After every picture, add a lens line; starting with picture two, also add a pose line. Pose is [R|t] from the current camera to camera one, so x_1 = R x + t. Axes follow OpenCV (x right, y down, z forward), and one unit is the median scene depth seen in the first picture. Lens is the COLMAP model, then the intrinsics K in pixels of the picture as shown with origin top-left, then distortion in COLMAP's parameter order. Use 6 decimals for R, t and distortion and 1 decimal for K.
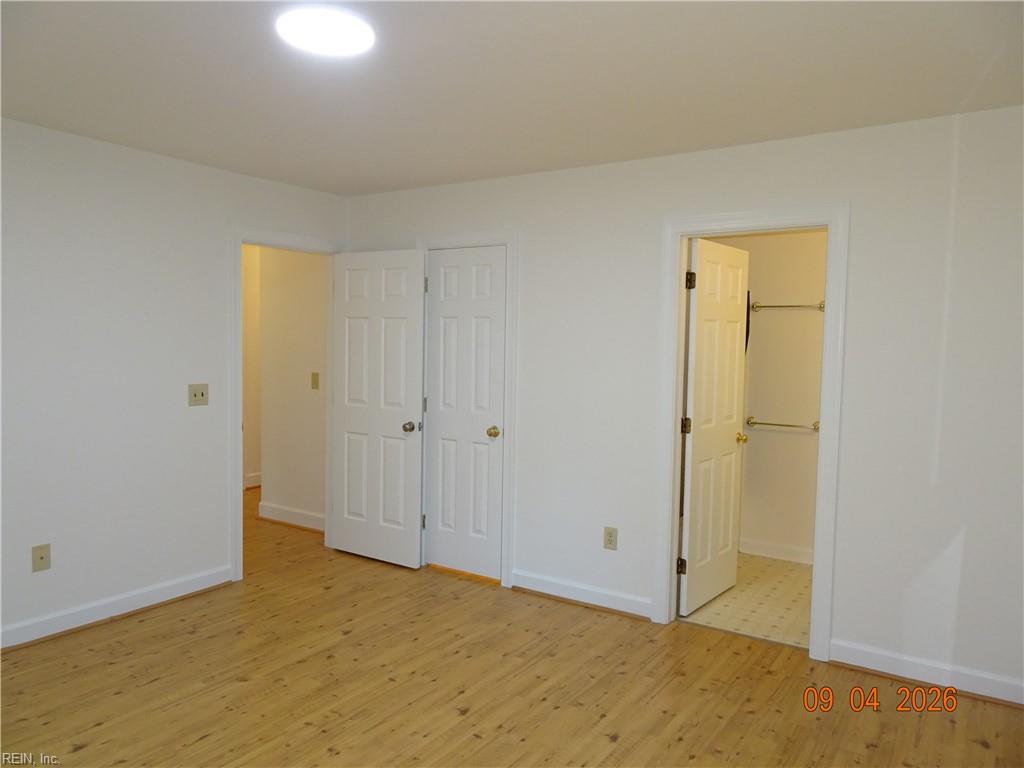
lens RADIAL K [[730.6, 0, 513.0], [0, 730.6, 386.3], [0, 0, 1]] dist [0.009754, 0.005386]
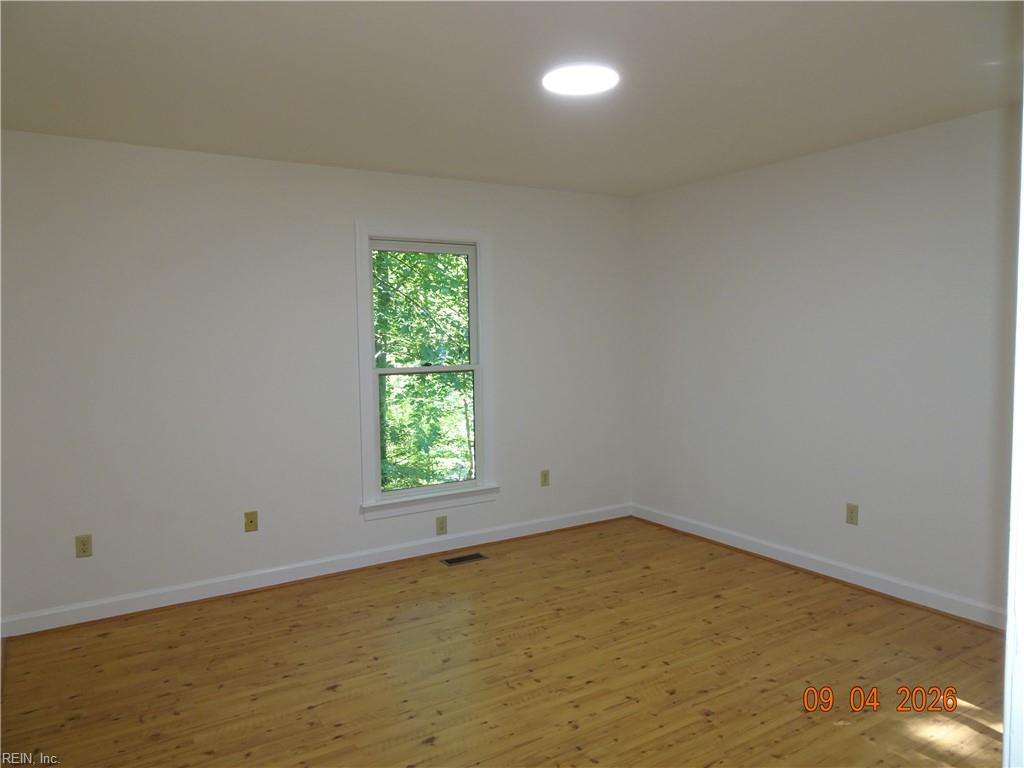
lens RADIAL K [[730.6, 0, 513.0], [0, 730.6, 386.3], [0, 0, 1]] dist [0.009754, 0.005386]
pose [[-0.913415, -0.034749, 0.405543, -0.544876], [0.023264, 0.990263, 0.137248, -0.119954], [-0.406364, 0.134799, -0.903713, 1.819890]]
